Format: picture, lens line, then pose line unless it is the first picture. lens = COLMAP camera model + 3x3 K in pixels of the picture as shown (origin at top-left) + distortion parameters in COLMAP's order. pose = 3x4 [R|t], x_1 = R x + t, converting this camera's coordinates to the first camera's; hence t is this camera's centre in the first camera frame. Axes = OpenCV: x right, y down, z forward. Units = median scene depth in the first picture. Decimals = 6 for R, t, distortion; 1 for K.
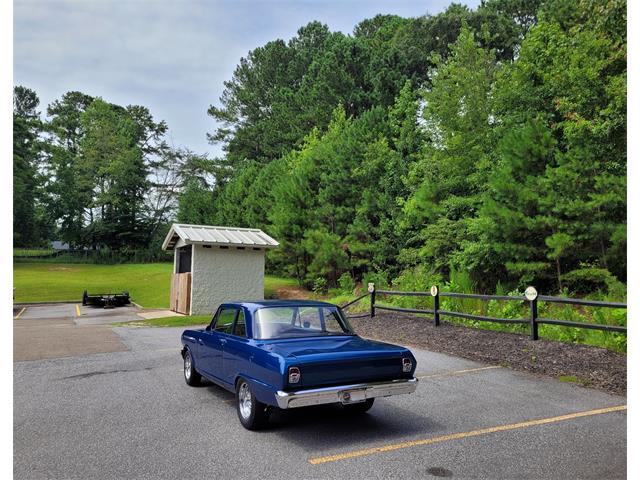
lens RADIAL K [[481.4, 0, 303.5], [0, 481.4, 239.9], [0, 0, 1]] dist [0.024217, -0.001715]
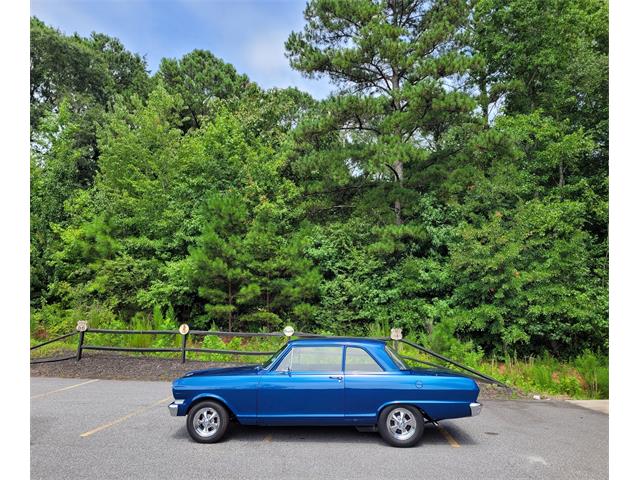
lens RADIAL K [[470.3, 0, 316.6], [0, 470.3, 227.6], [0, 0, 1]] dist [0.040985, -0.018737]
pose [[0.492695, 0.185219, 0.850262, -0.307271], [-0.096073, 0.982690, -0.158396, 0.012868], [-0.864882, -0.003646, 0.501961, 0.133482]]
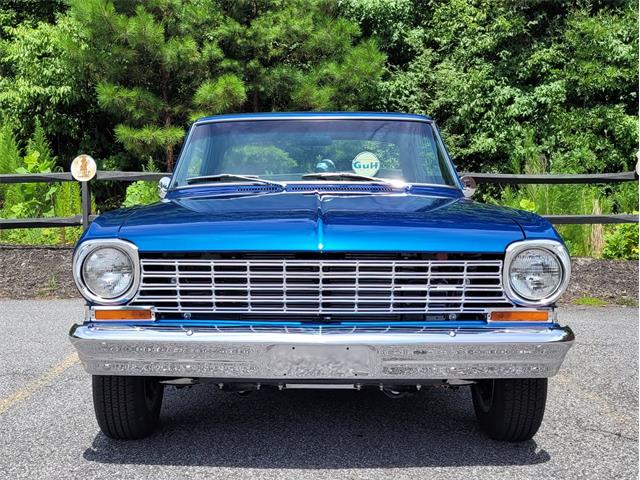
lens RADIAL K [[796.8, 0, 281.6], [0, 796.8, 201.5], [0, 0, 1]] dist [0.065454, 0.000000]
pose [[0.461687, 0.011989, 0.886962, -0.144530], [-0.067927, 0.997450, 0.021875, 0.063740], [-0.884438, -0.070348, 0.461324, 0.326660]]
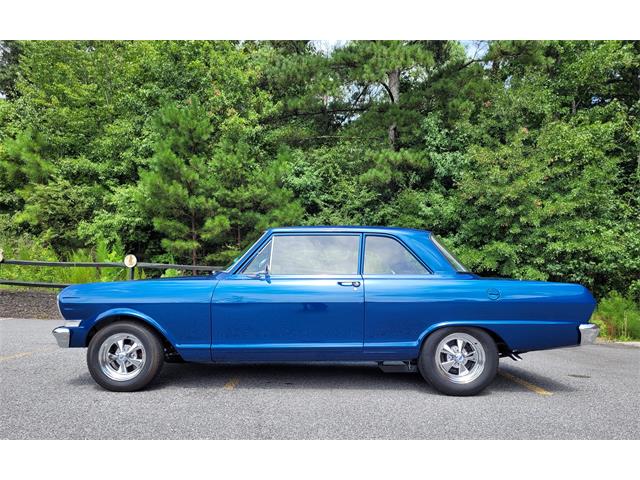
lens RADIAL K [[470.3, 0, 313.5], [0, 470.3, 271.5], [0, 0, 1]] dist [0.040985, -0.018737]
pose [[0.451332, 0.046350, 0.891152, -0.188402], [-0.101780, 0.994807, -0.000194, 0.054584], [-0.886533, -0.090614, 0.453706, 0.206547]]
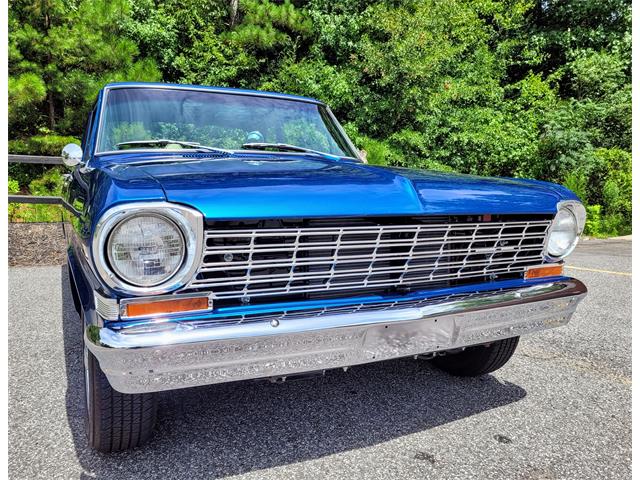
lens RADIAL K [[519.5, 0, 314.3], [0, 519.5, 233.4], [0, 0, 1]] dist [0.035857, -0.000390]
pose [[0.008418, -0.076527, 0.997032, -0.113350], [-0.077036, 0.994055, 0.076949, 0.069720], [-0.996993, -0.077455, 0.002473, 0.374165]]
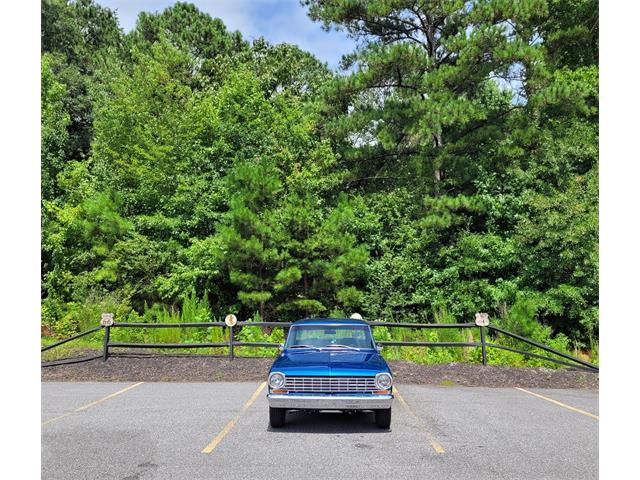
lens RADIAL K [[519.5, 0, 319.0], [0, 519.5, 225.7], [0, 0, 1]] dist [0.035857, -0.000390]
pose [[0.458181, 0.148752, 0.876324, -0.316388], [-0.070188, 0.988874, -0.131160, 0.028181], [-0.886084, -0.001412, 0.463523, 0.242240]]
